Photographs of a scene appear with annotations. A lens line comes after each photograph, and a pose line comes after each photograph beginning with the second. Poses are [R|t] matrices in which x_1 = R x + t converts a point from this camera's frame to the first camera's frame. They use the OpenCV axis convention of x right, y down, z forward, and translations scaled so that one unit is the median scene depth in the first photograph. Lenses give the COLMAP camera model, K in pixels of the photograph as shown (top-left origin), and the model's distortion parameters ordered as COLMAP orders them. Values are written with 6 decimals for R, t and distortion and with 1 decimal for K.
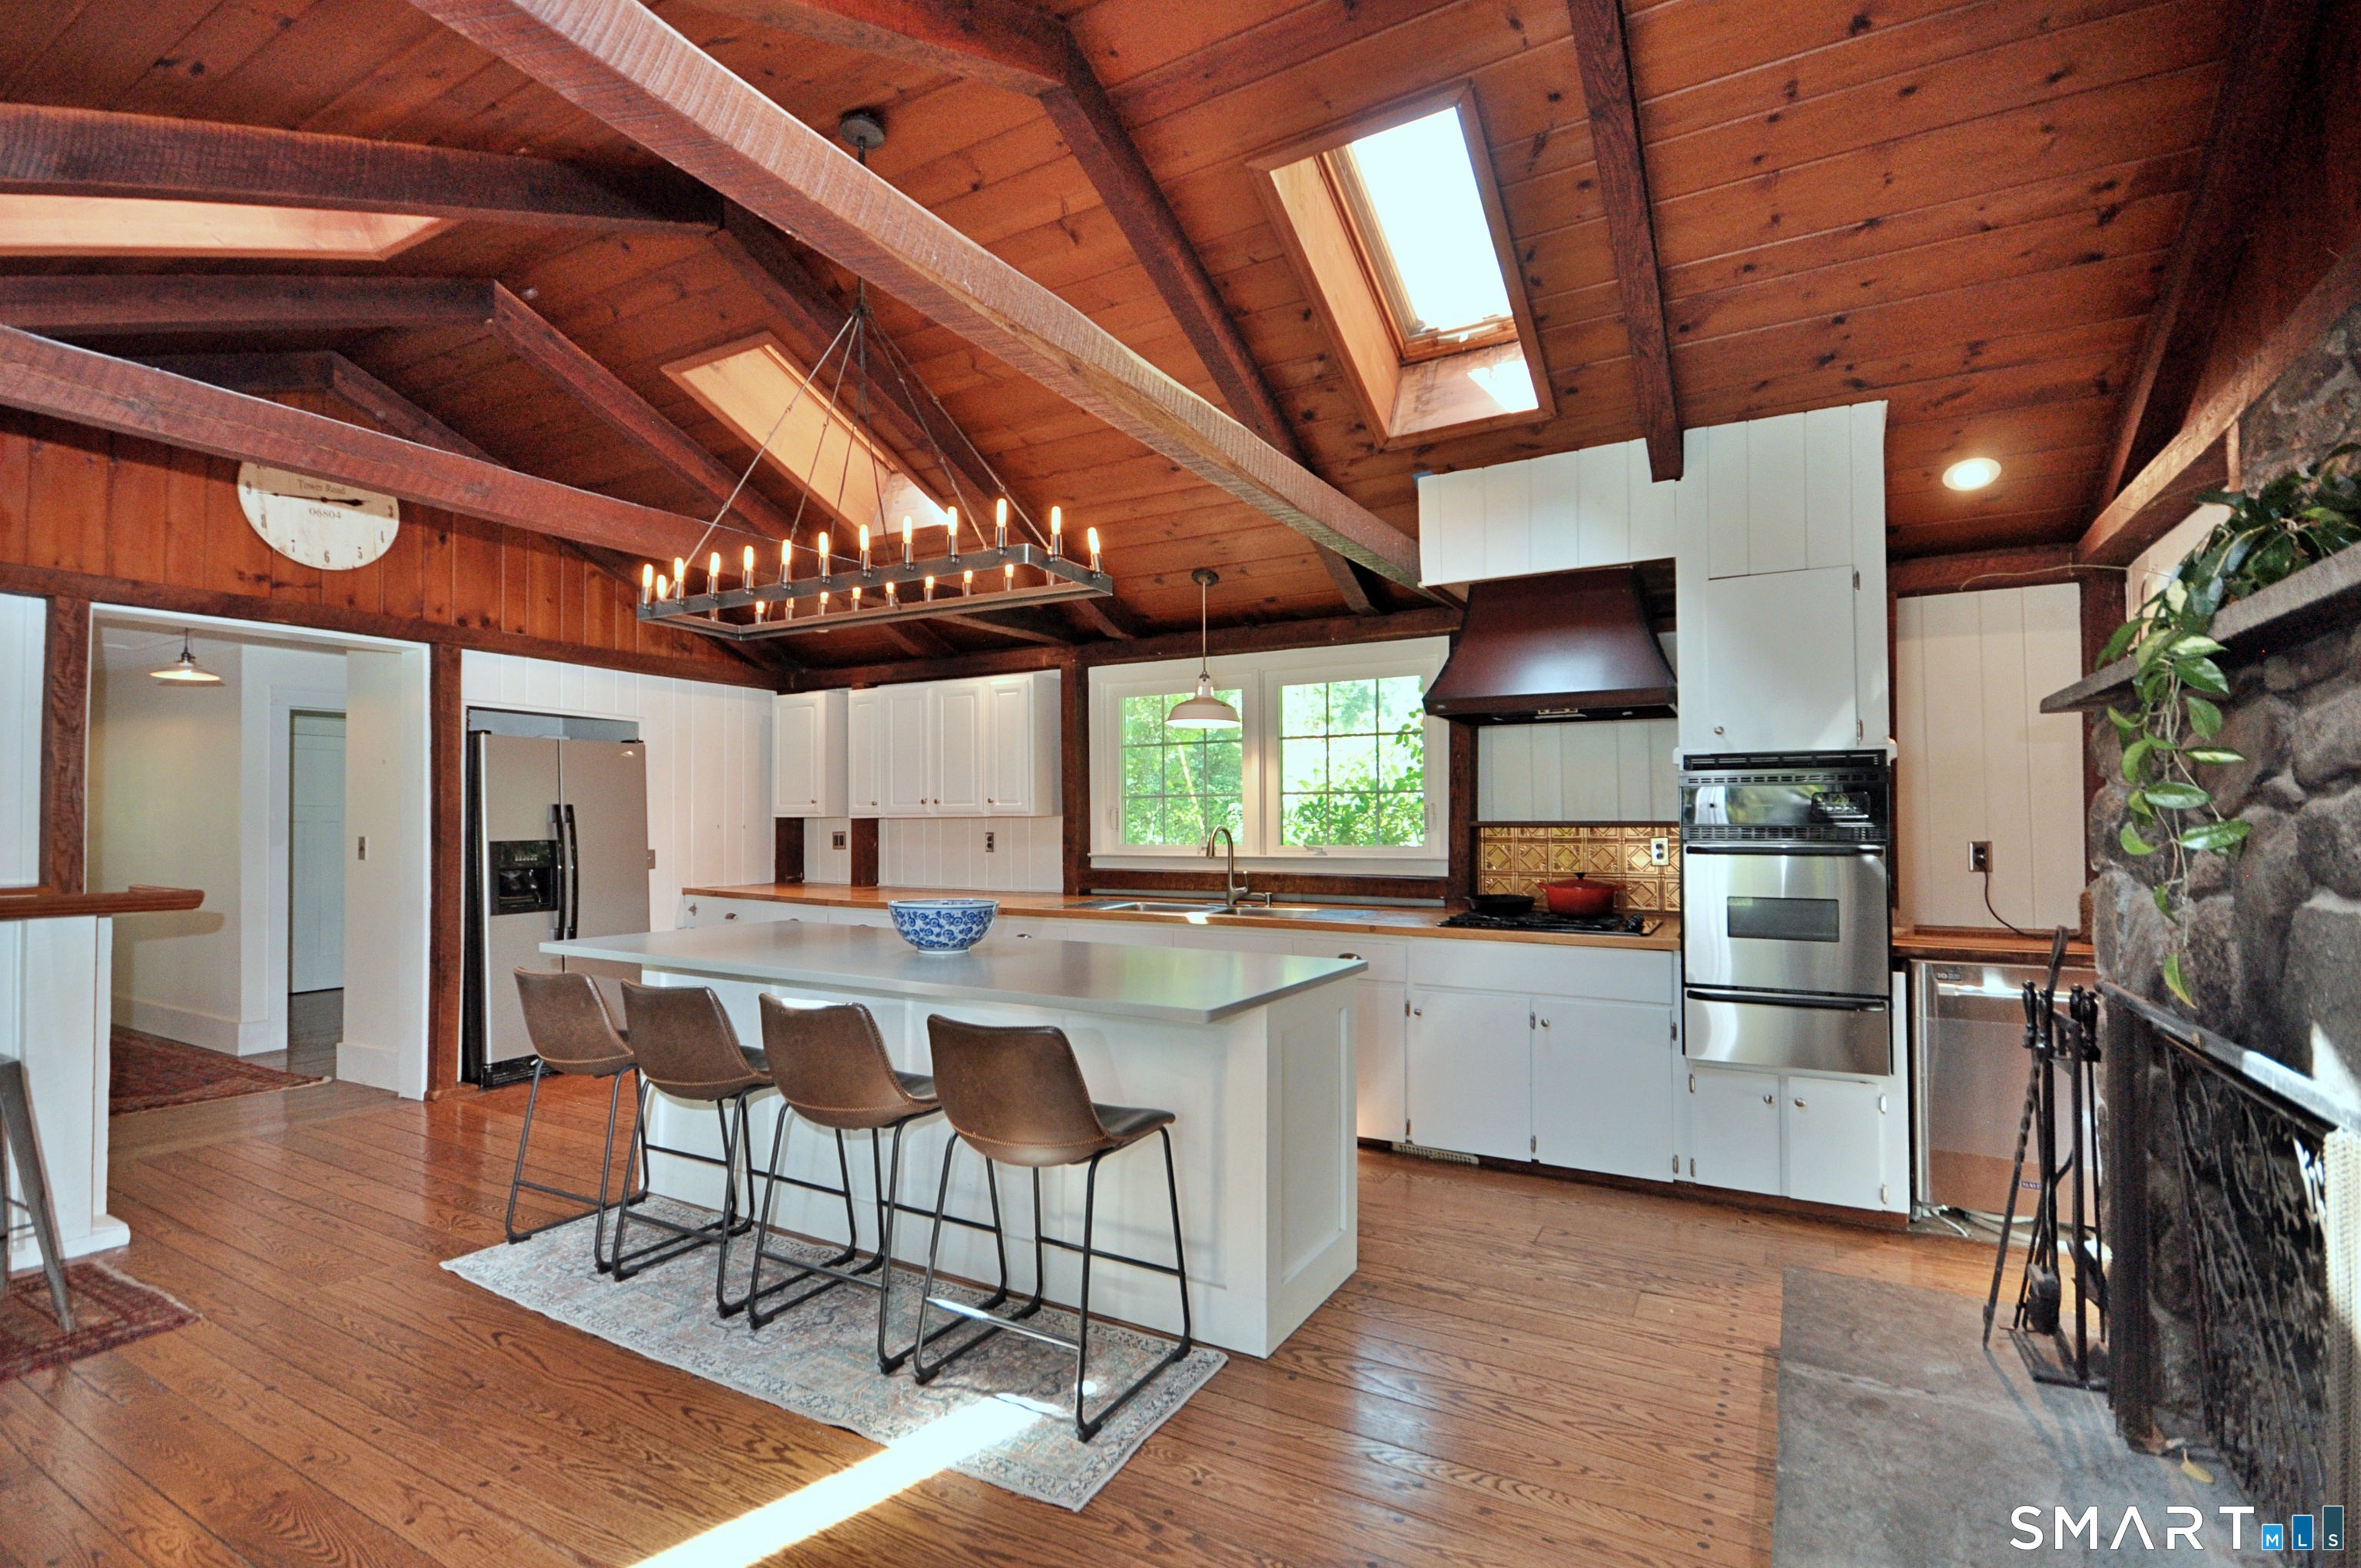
lens RADIAL K [[1086.4, 0, 1164.2], [0, 1086.4, 798.9], [0, 0, 1]] dist [0.008342, -0.010869]
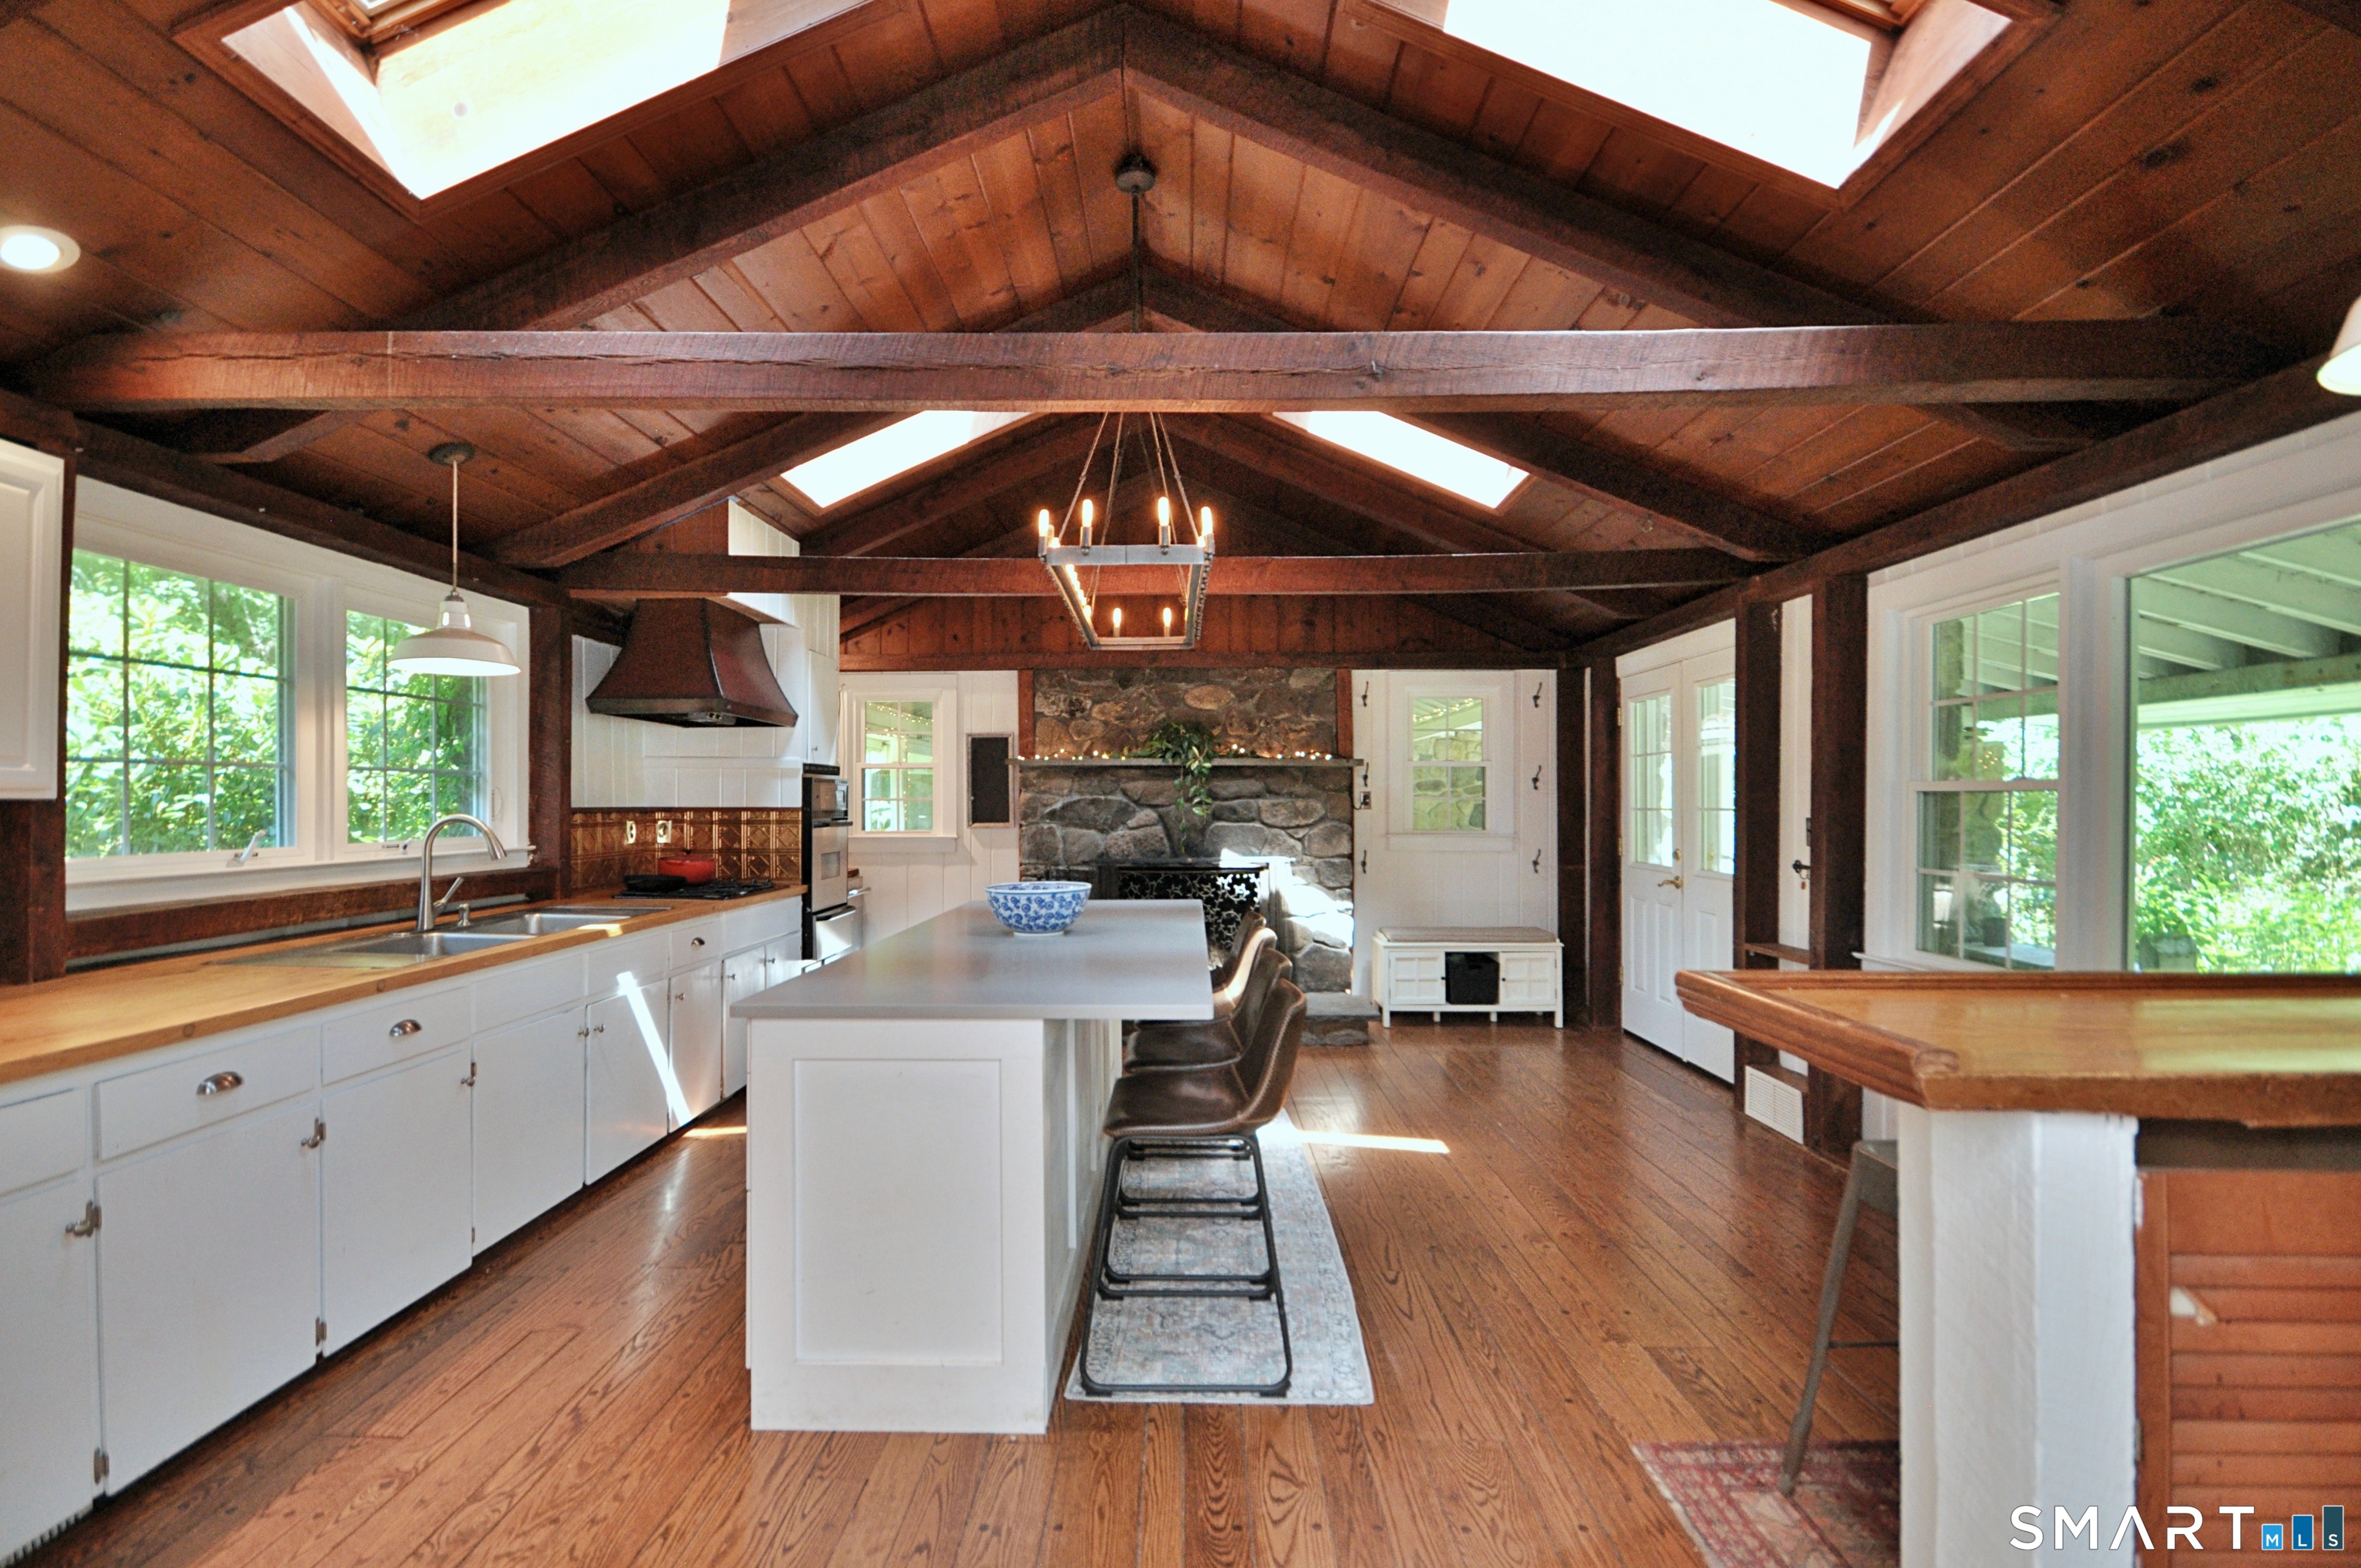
lens RADIAL K [[1072.7, 0, 1174.0], [0, 1072.7, 798.8], [0, 0, 1]] dist [0.002806, -0.006624]
pose [[-0.491863, 0.003917, 0.870664, -0.787494], [-0.017875, 0.999734, -0.014596, 0.015921], [-0.870489, -0.022742, -0.491662, 0.944256]]
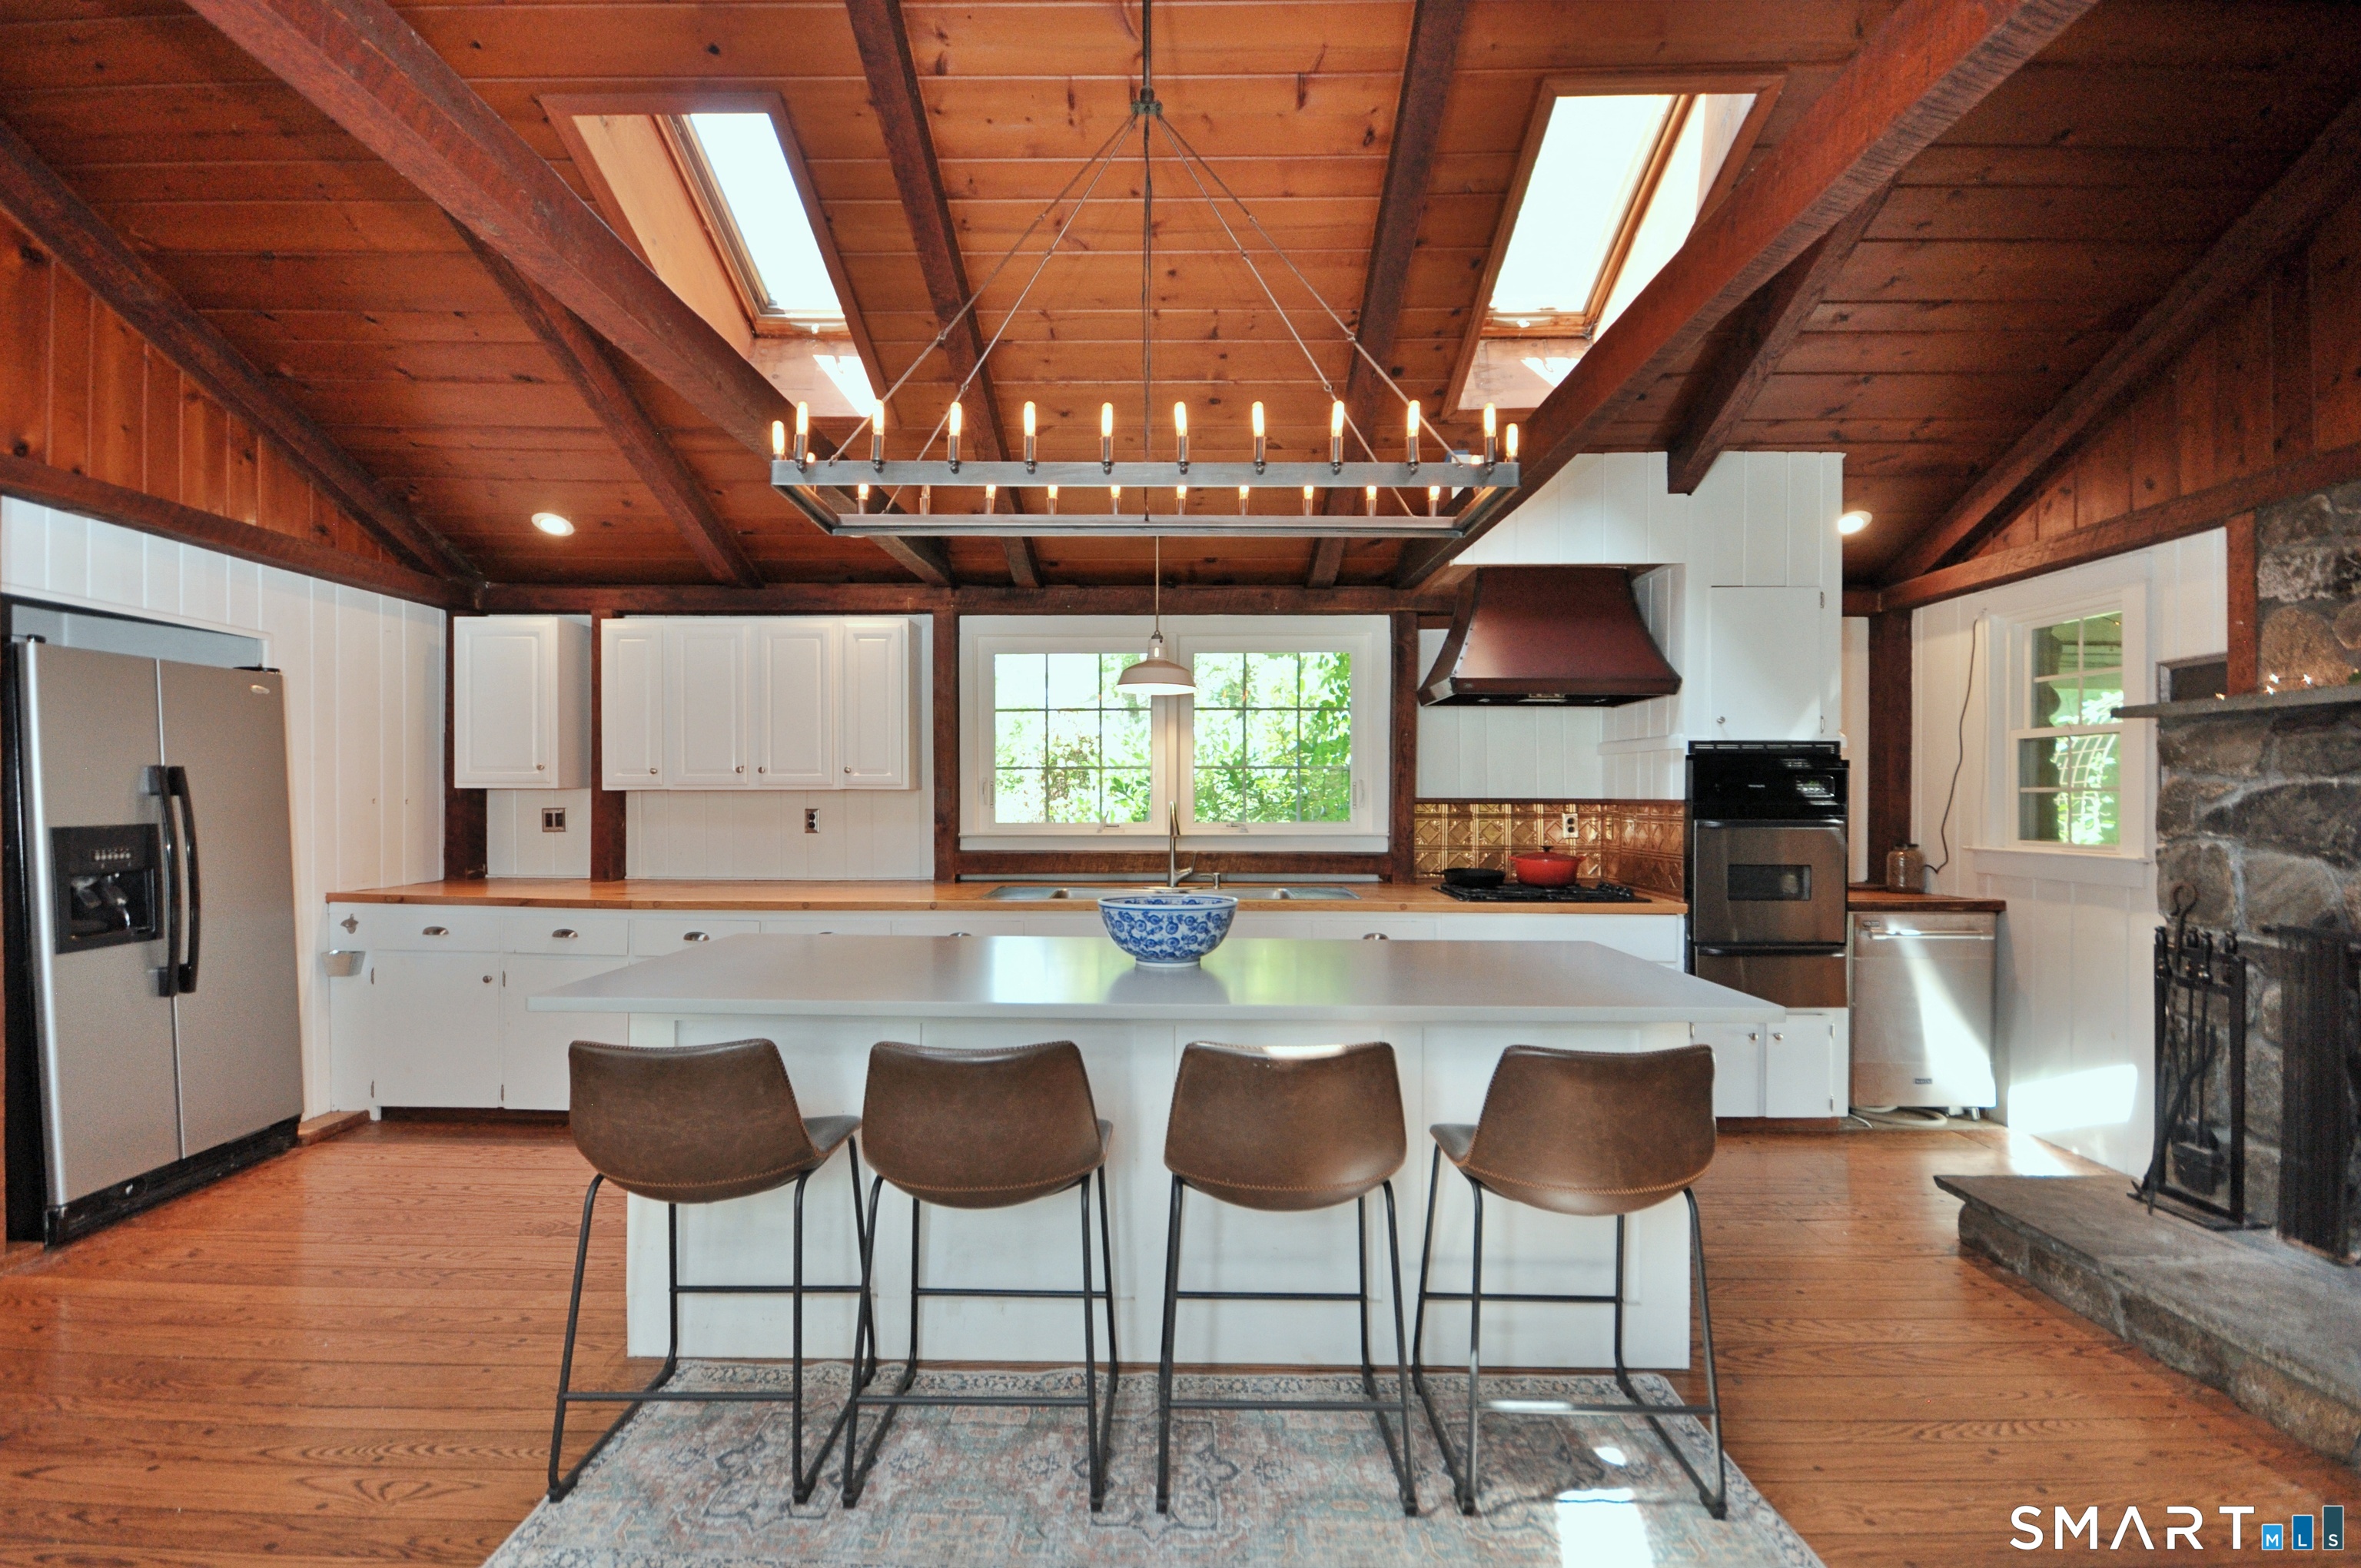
lens RADIAL K [[1061.6, 0, 1158.8], [0, 1061.6, 797.7], [0, 0, 1]] dist [0.002668, -0.006207]
pose [[0.872224, 0.002454, 0.489100, -0.398053], [-0.014253, 0.999690, 0.020402, 0.003164], [-0.488898, -0.024766, 0.871989, 0.225950]]
